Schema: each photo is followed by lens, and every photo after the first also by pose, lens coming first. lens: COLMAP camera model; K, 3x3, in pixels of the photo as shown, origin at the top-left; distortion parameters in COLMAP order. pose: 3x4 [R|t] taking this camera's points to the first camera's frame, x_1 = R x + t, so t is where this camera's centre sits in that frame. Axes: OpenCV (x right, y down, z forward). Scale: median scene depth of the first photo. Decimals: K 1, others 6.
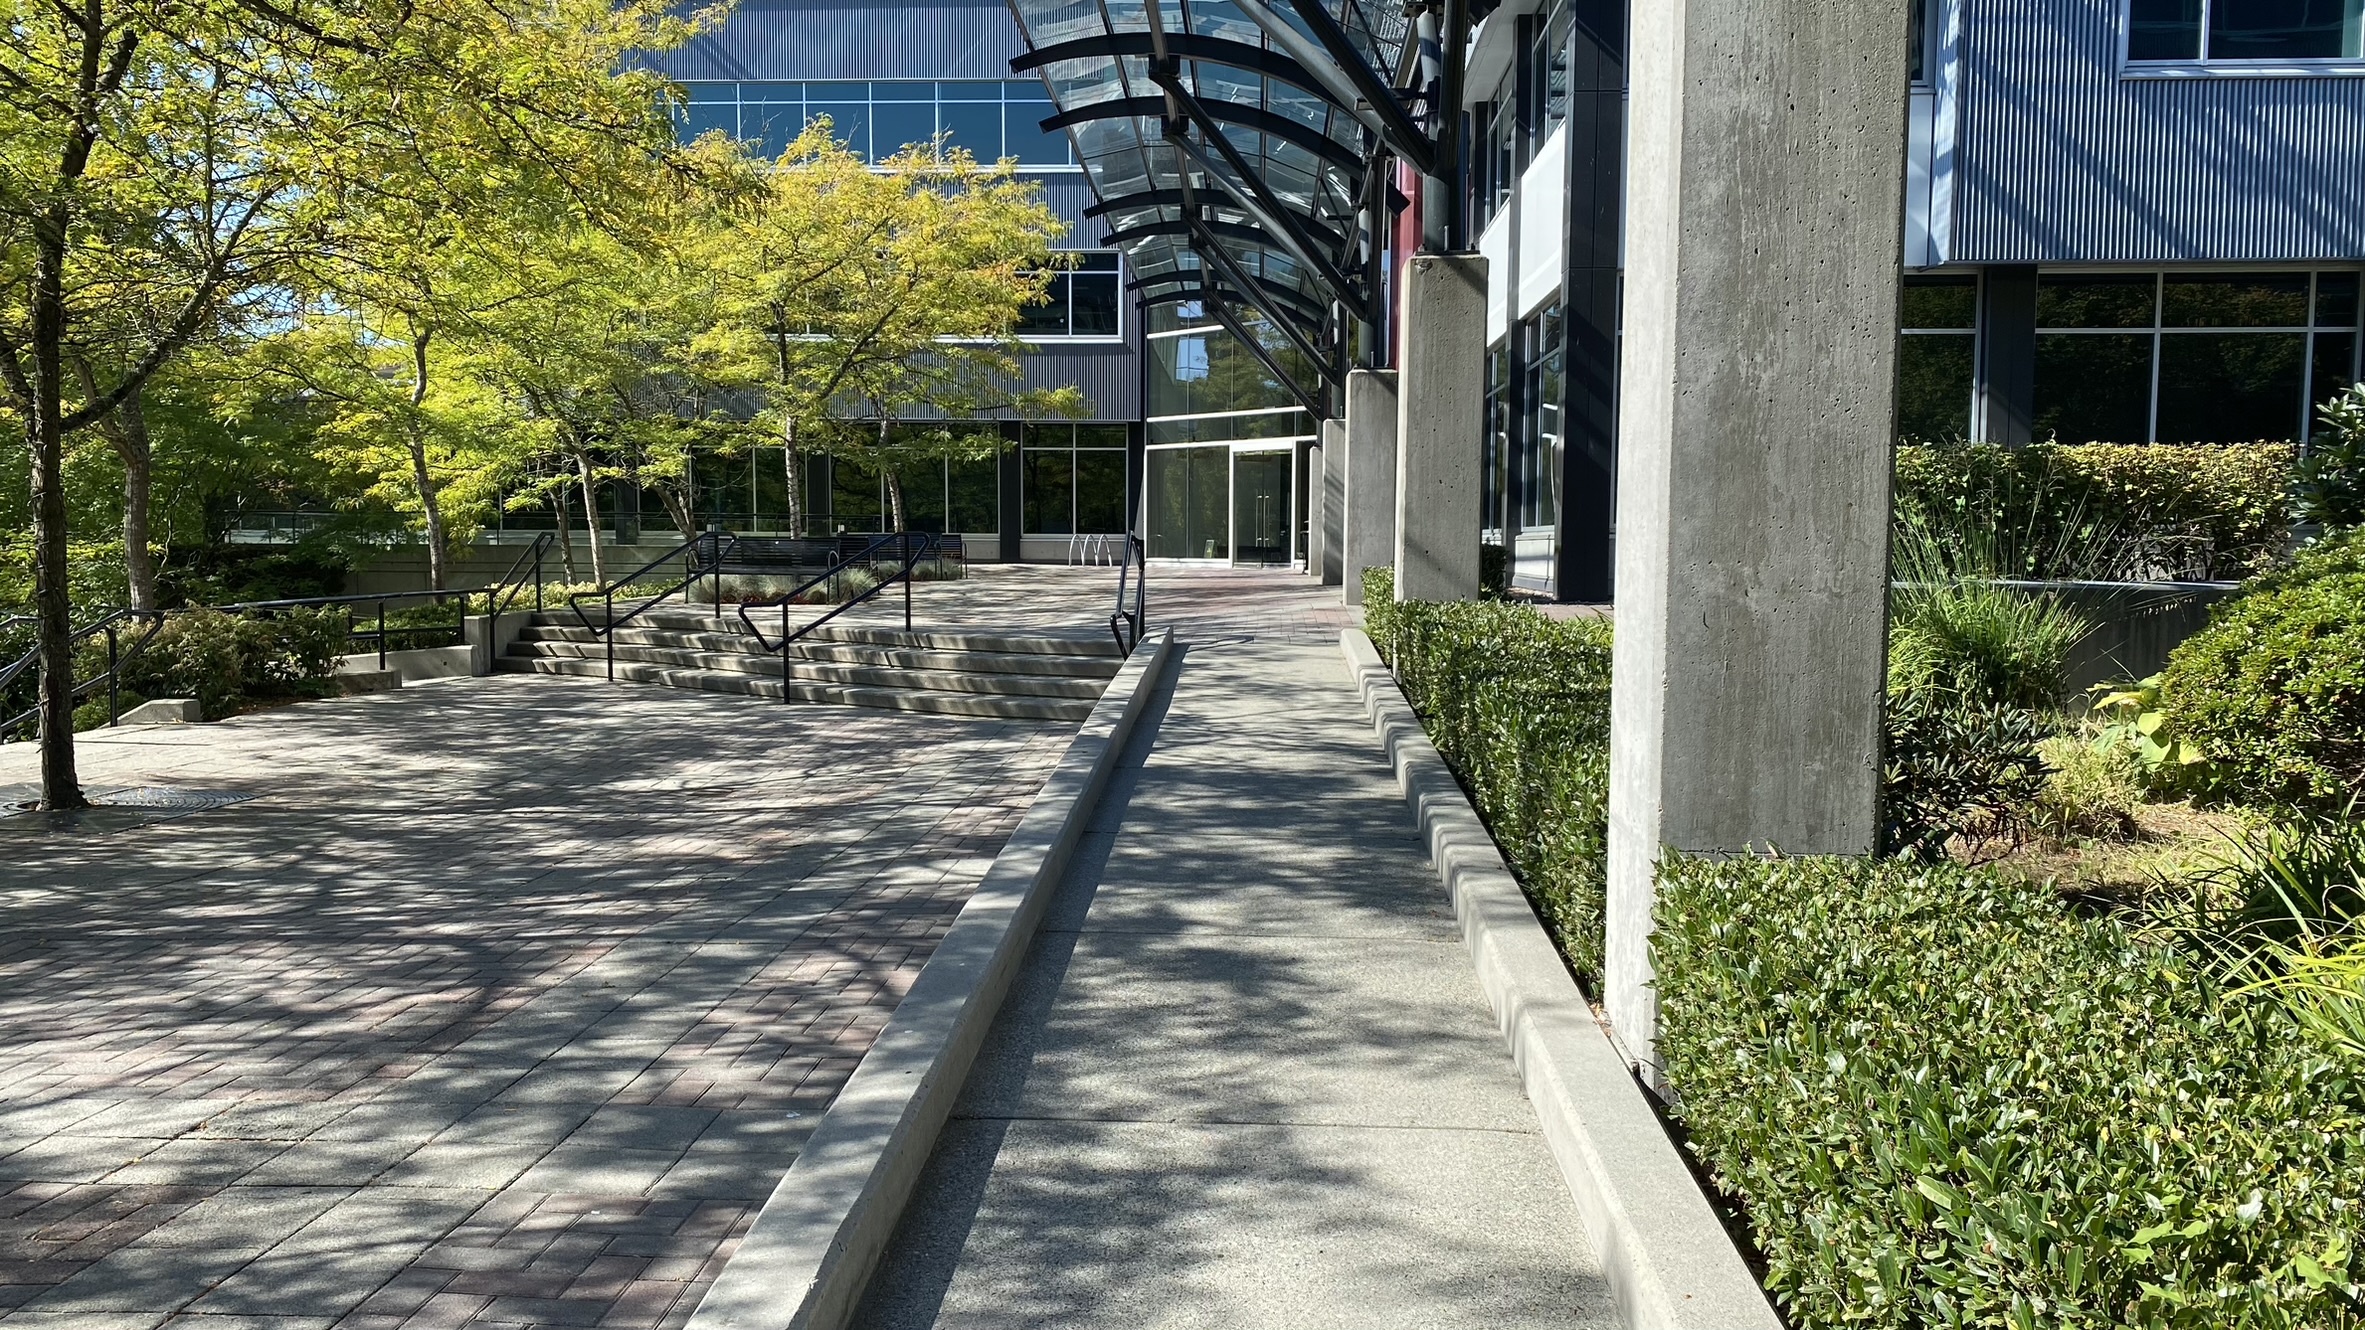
lens RADIAL K [[1792.9, 0, 1170.5], [0, 1792.9, 683.2], [0, 0, 1]] dist [0.049368, -0.068991]
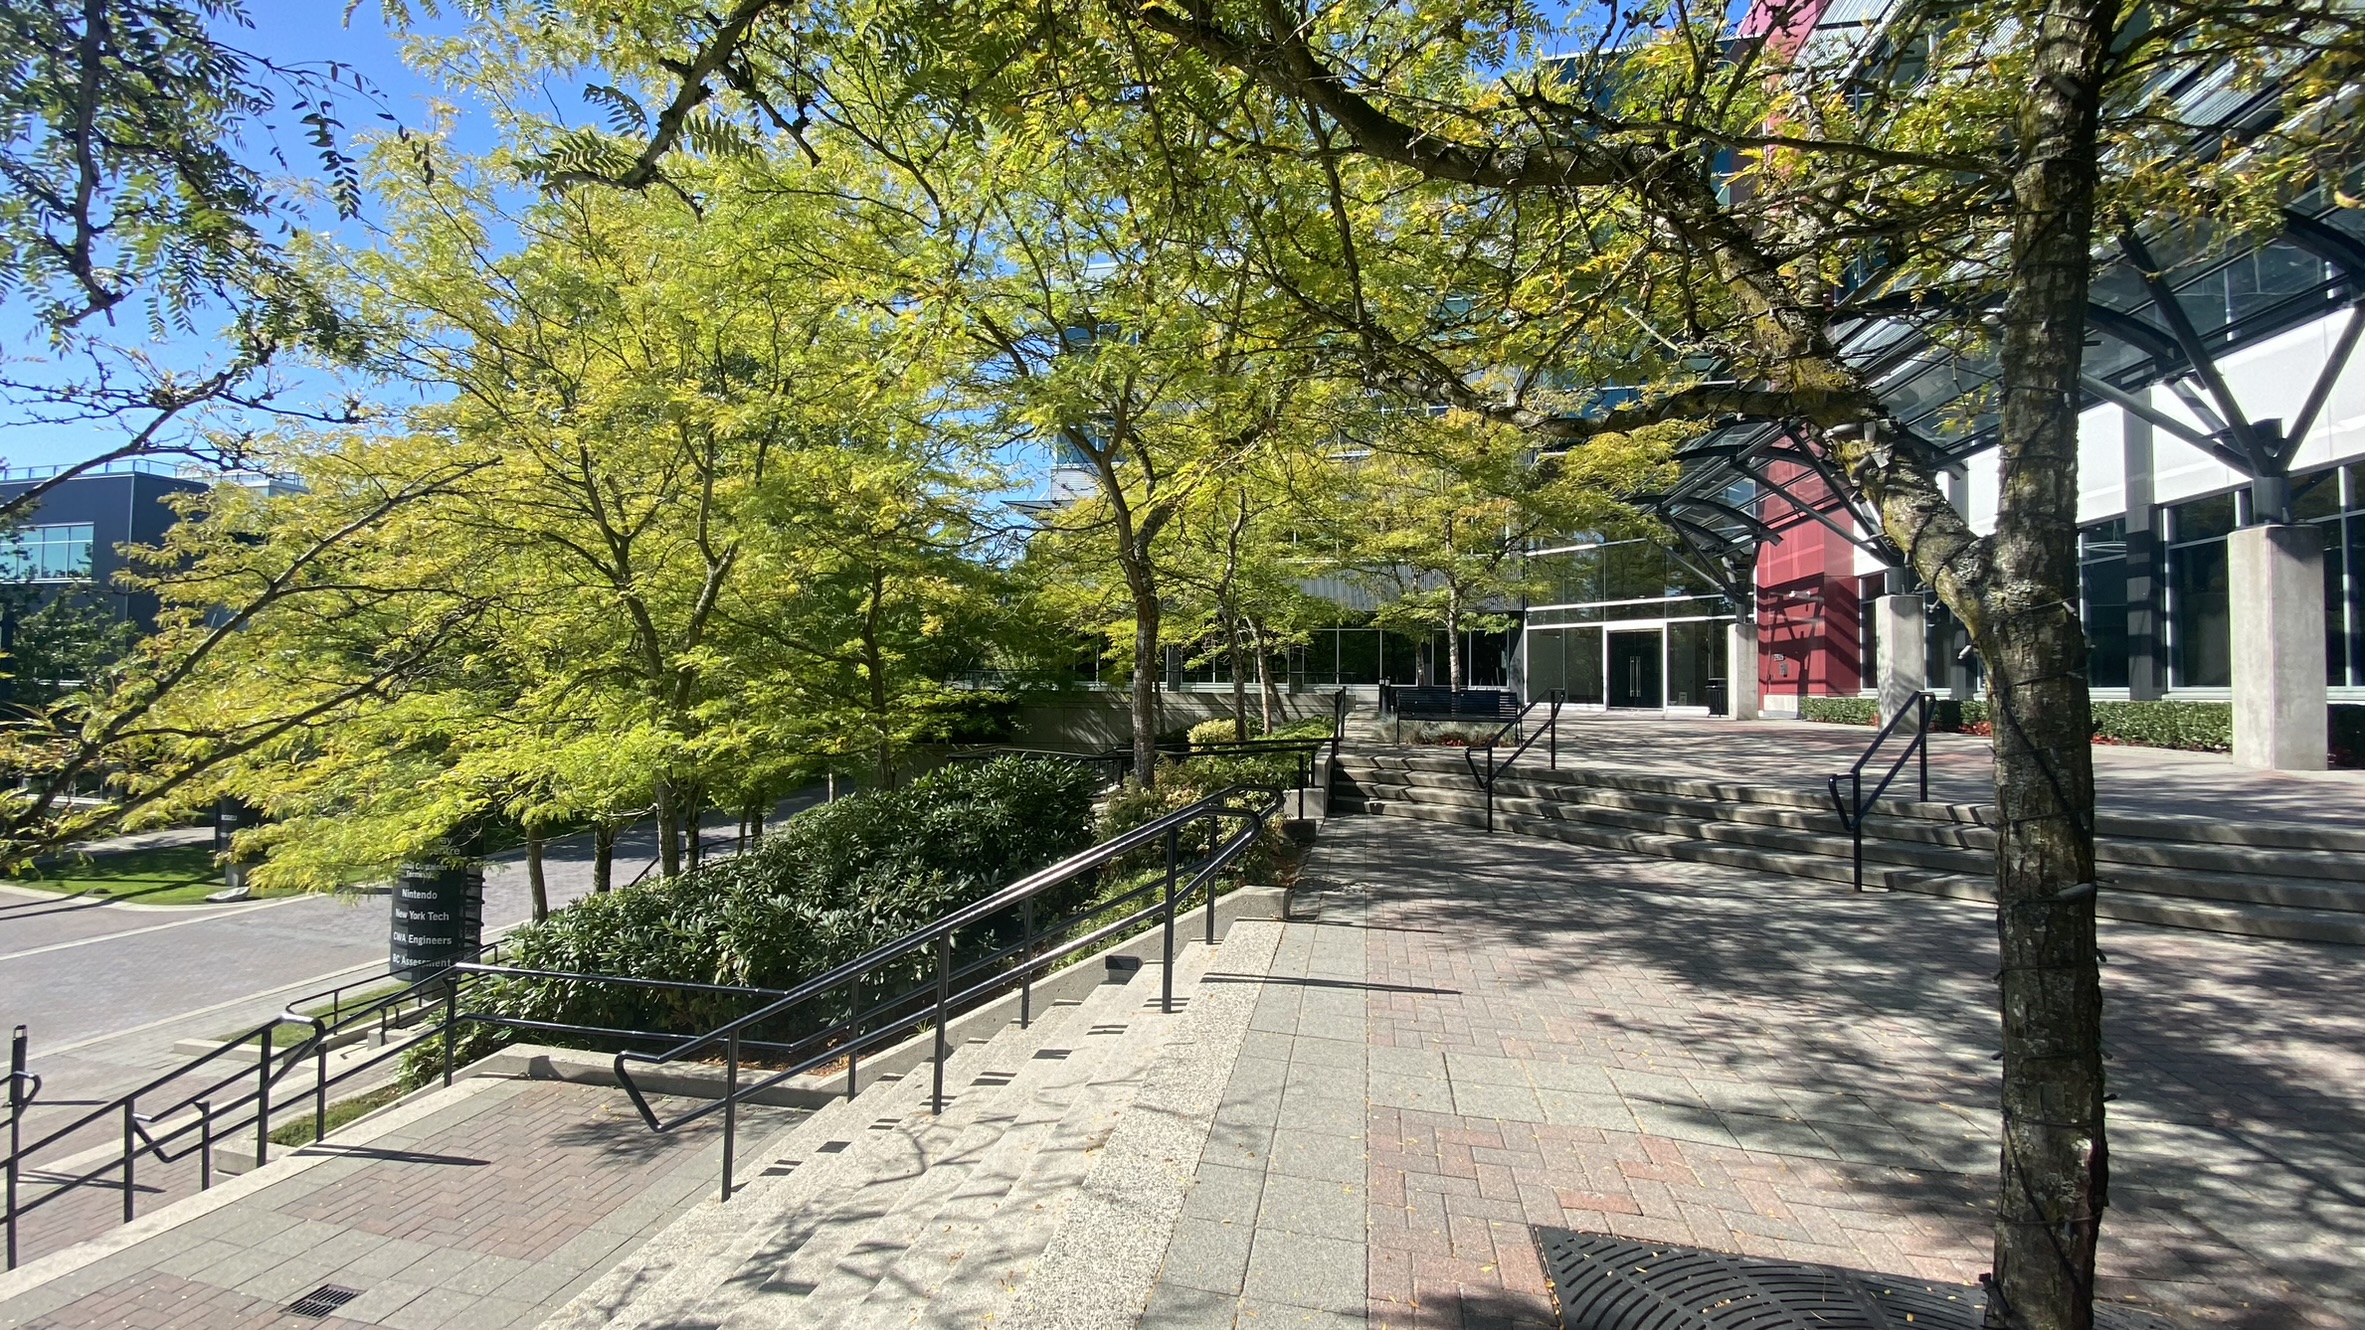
lens RADIAL K [[947.8, 0, 1177.1], [0, 947.8, 656.9], [0, 0, 1]] dist [0.018798, -0.019437]
pose [[0.988600, 0.003225, -0.150532, -0.340628], [-0.019866, 0.993824, -0.109177, -0.031640], [0.149251, 0.110923, 0.982558, 0.356754]]
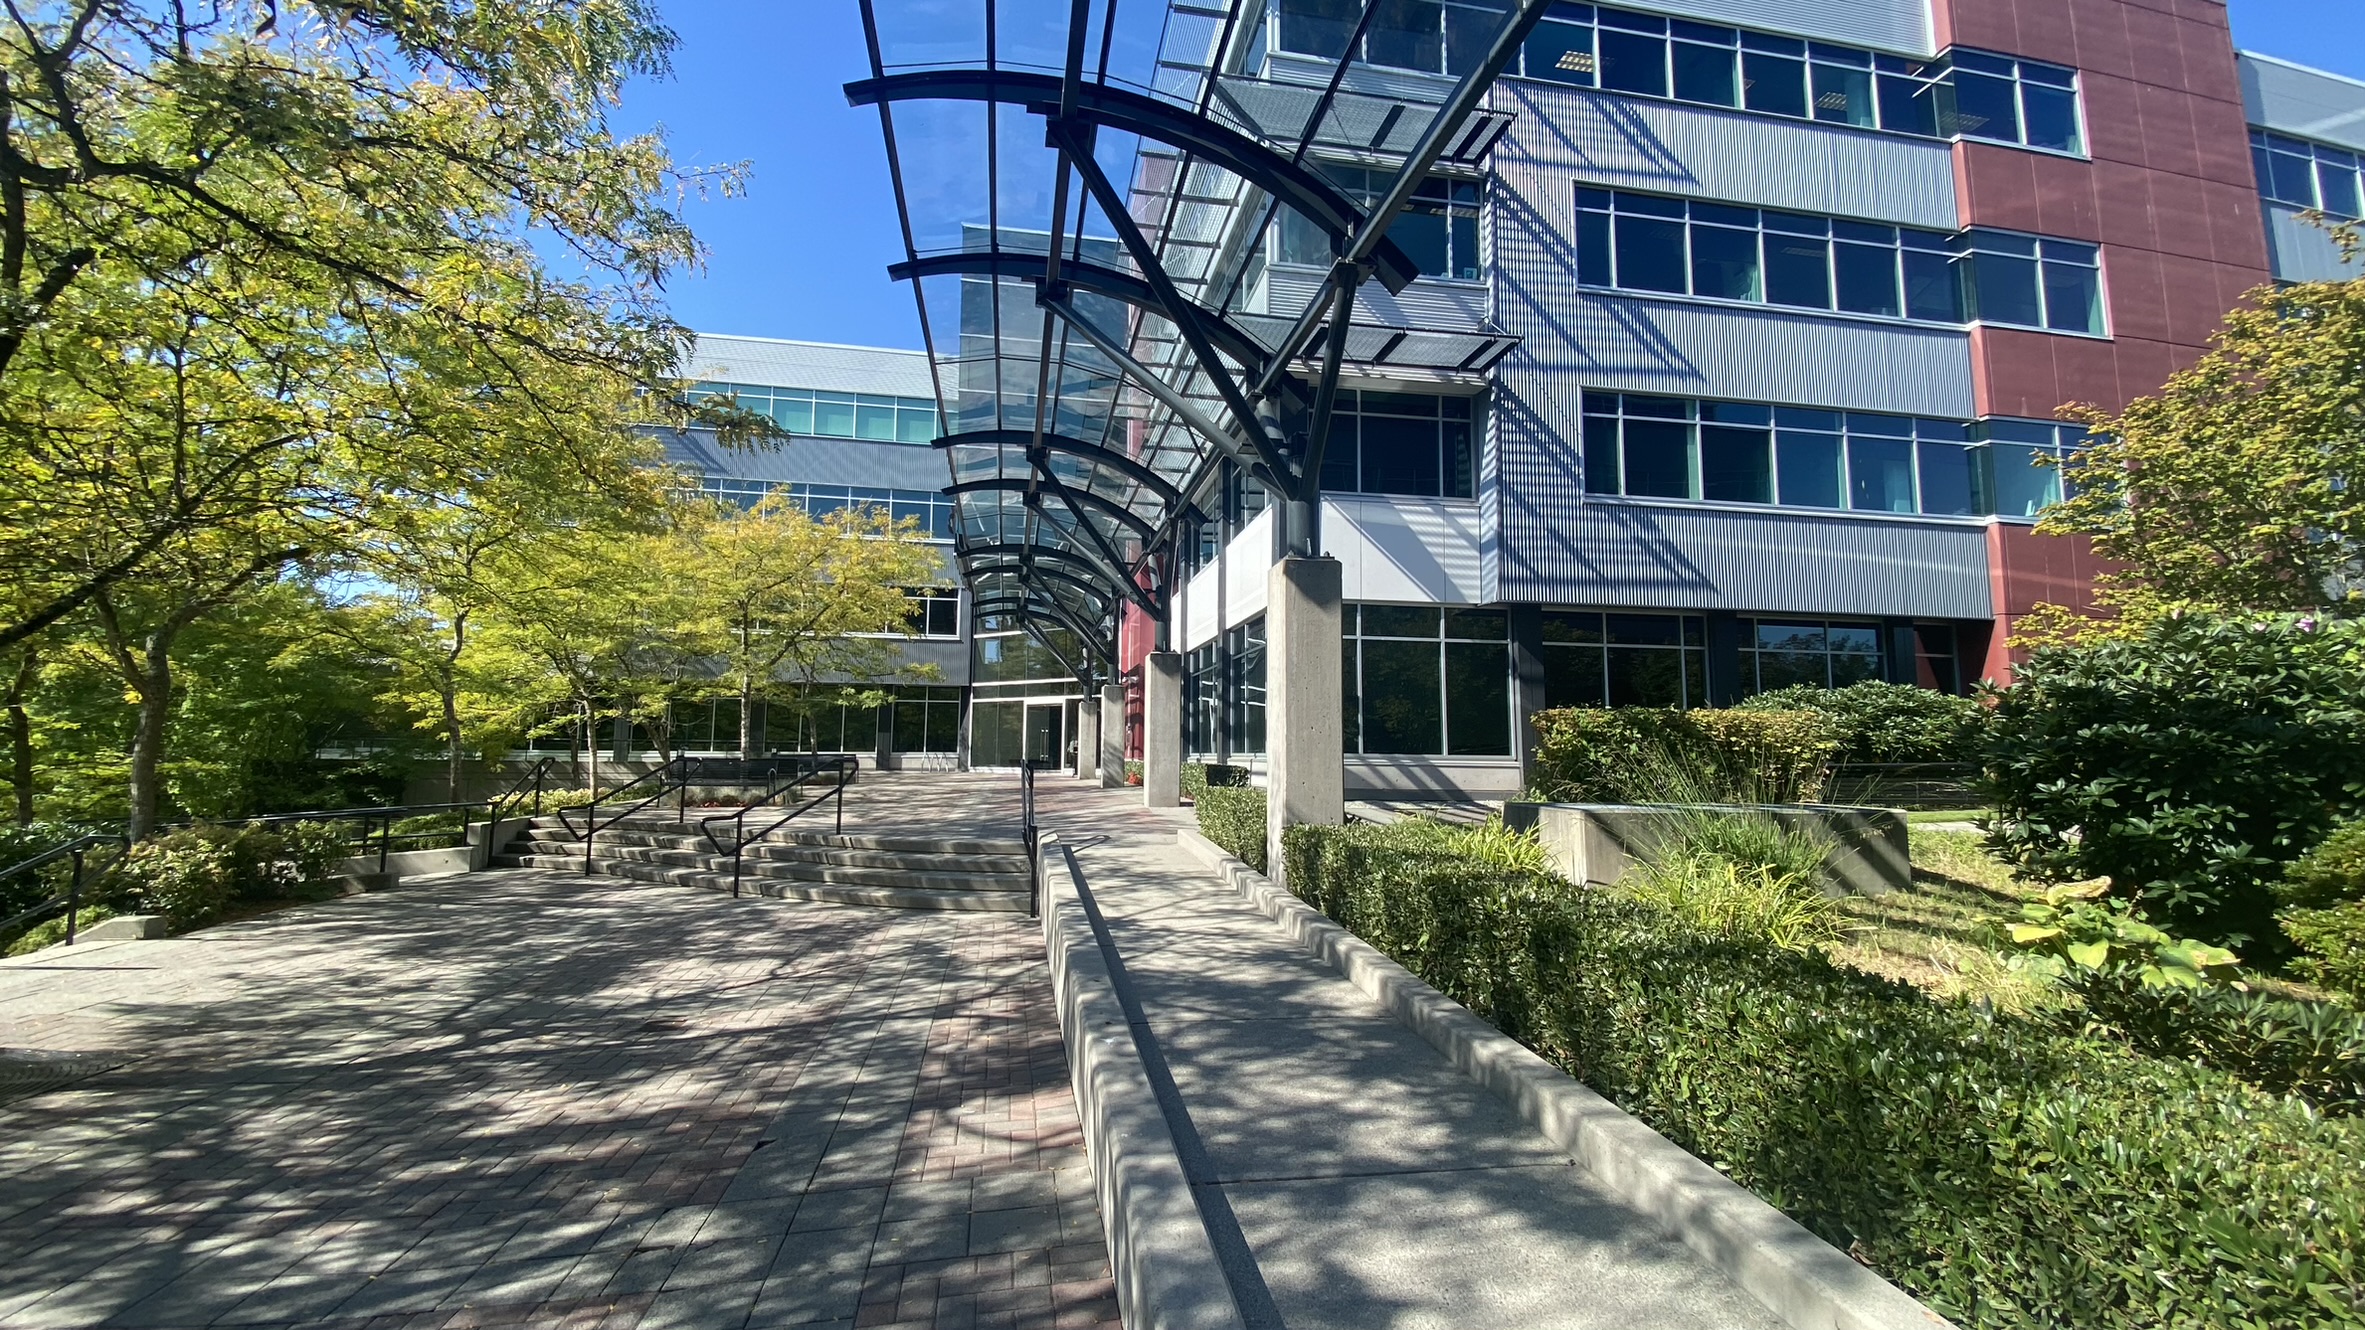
lens RADIAL K [[947.8, 0, 1185.4], [0, 947.8, 660.9], [0, 0, 1]] dist [0.018798, -0.019437]
pose [[0.972500, 0.026232, 0.231423, -0.047802], [0.014719, 0.984729, -0.173473, -0.022796], [-0.232439, 0.172109, 0.957262, 0.186923]]
